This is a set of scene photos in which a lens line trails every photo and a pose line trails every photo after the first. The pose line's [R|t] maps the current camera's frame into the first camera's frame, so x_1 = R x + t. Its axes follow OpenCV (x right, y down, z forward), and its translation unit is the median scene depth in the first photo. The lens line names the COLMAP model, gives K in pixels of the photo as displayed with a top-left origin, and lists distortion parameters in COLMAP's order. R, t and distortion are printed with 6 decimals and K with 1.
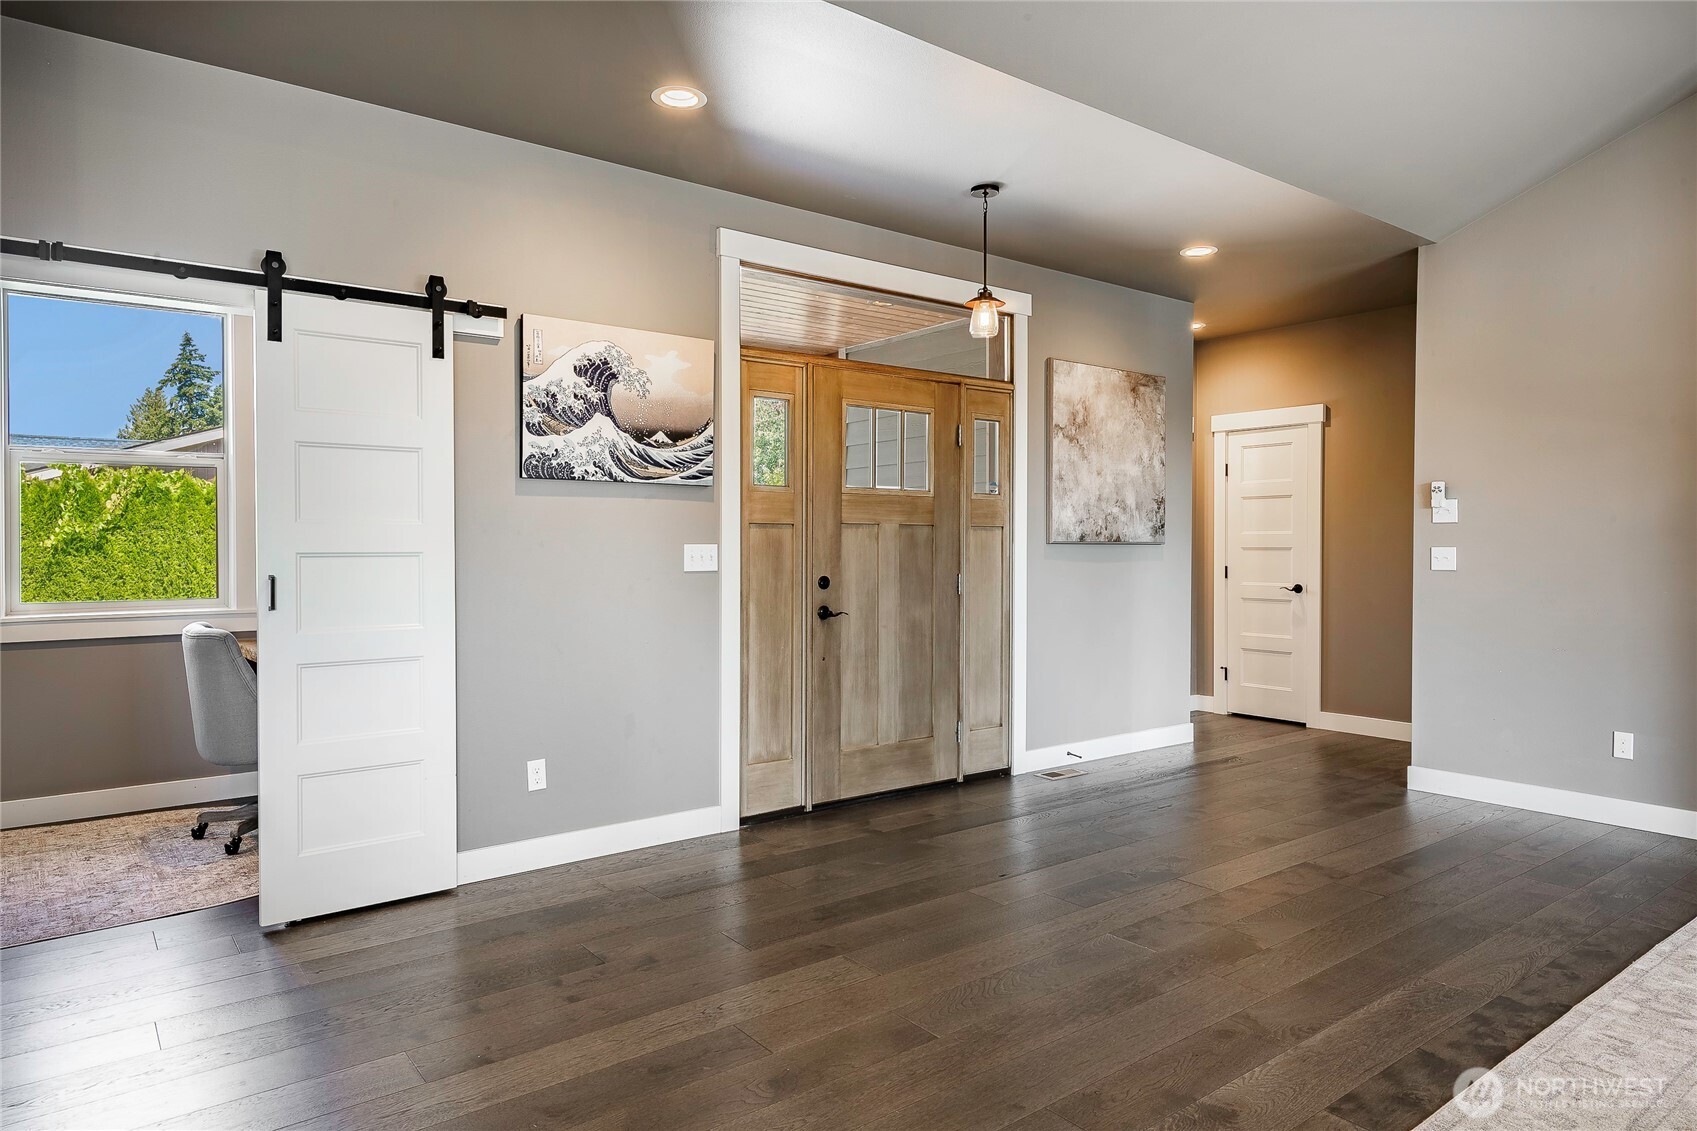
lens RADIAL K [[1038.4, 0, 855.7], [0, 1038.4, 558.1], [0, 0, 1]] dist [0.006317, -0.000831]
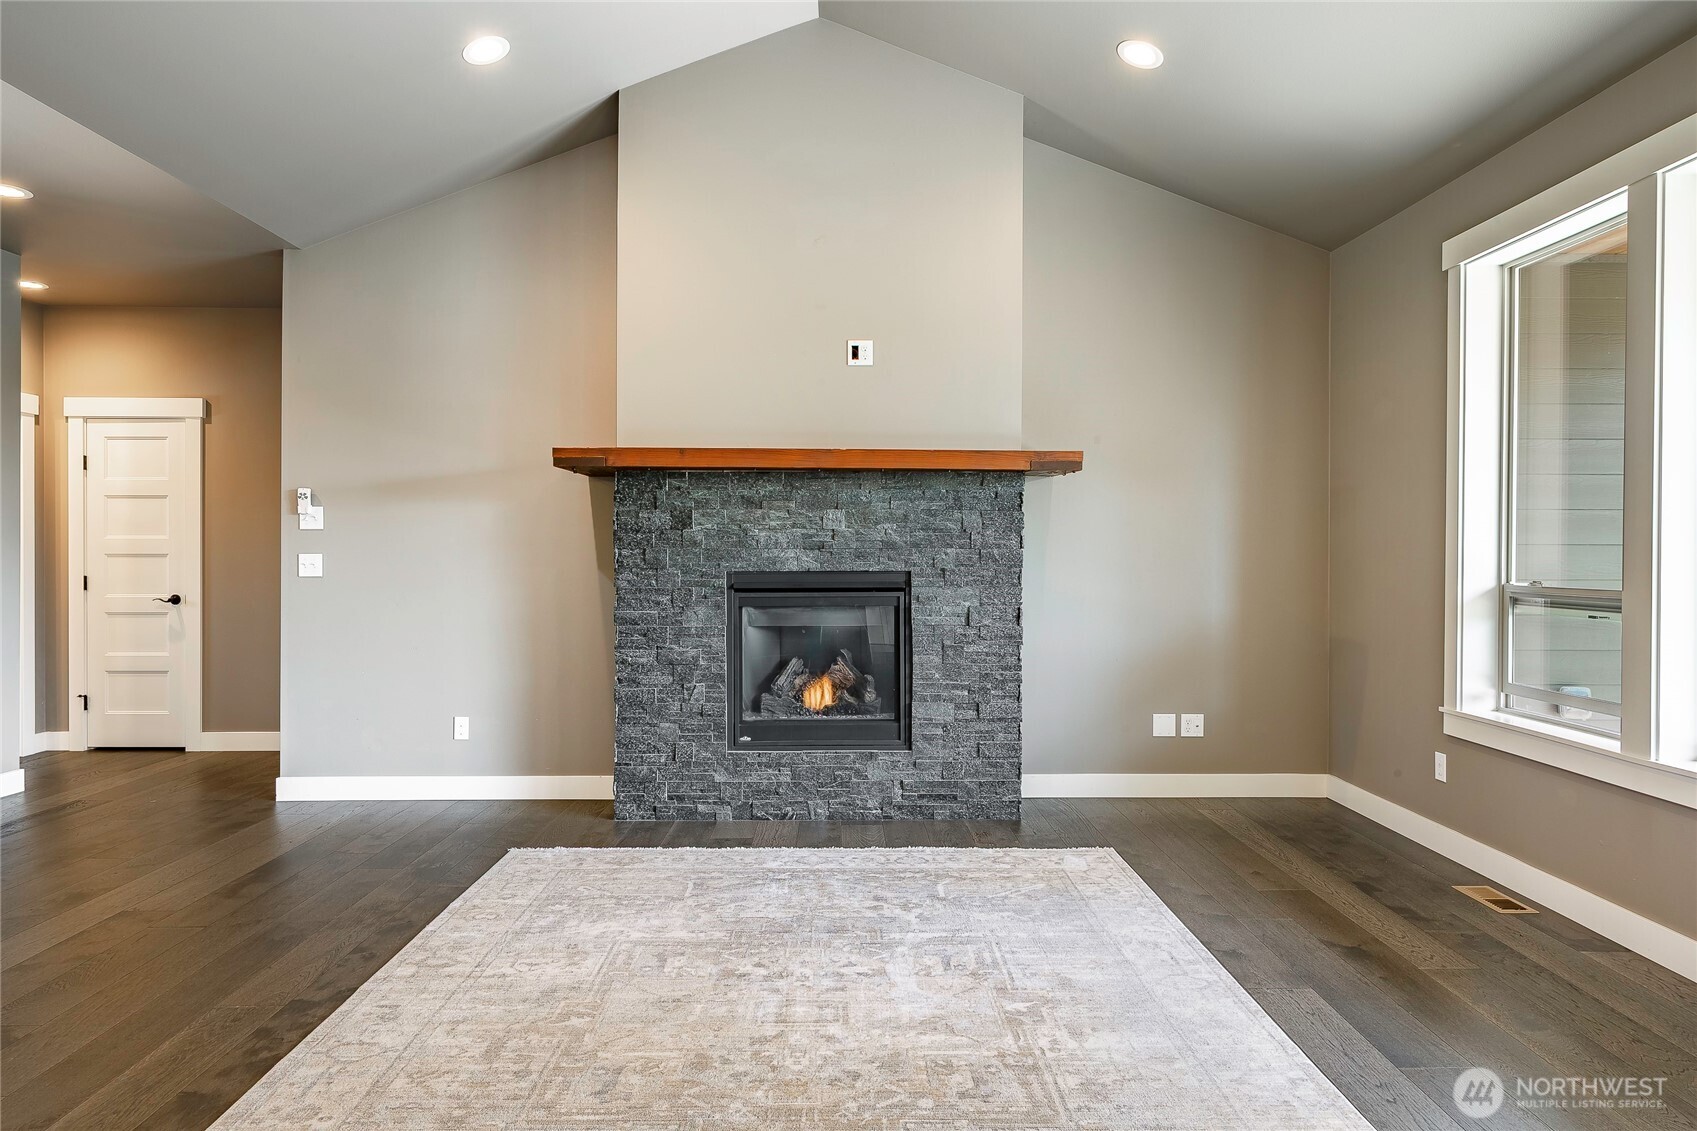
lens RADIAL K [[1038.4, 0, 855.7], [0, 1038.4, 558.1], [0, 0, 1]] dist [0.006317, -0.000831]
pose [[0.601233, -0.004324, 0.799062, 0.079447], [0.008545, 0.999963, -0.001018, -0.000867], [-0.799028, 0.007440, 0.601247, -0.024054]]
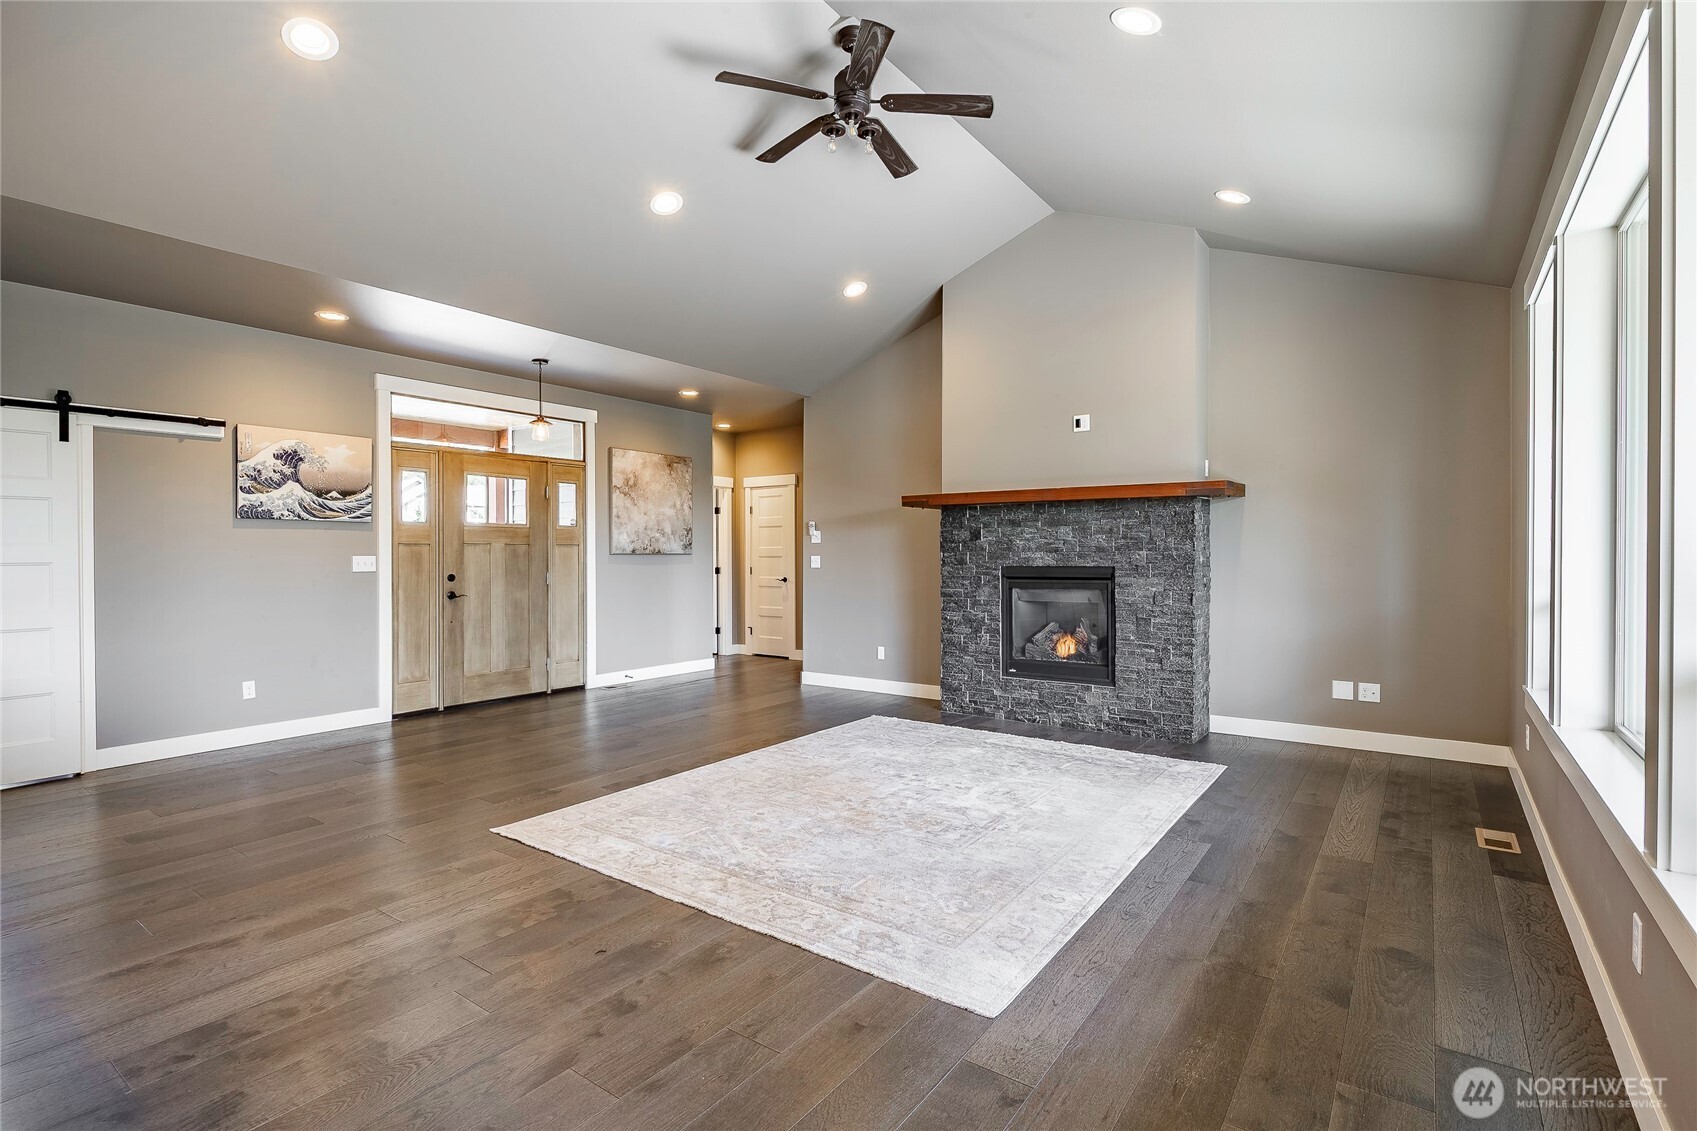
lens RADIAL K [[803.3, 0, 855.2], [0, 803.3, 560.5], [0, 0, 1]] dist [-0.001878, -0.000204]
pose [[0.959295, -0.005475, 0.282352, 0.219239], [0.006710, 0.999972, -0.003408, 0.003655], [-0.282325, 0.005164, 0.959305, -0.435133]]
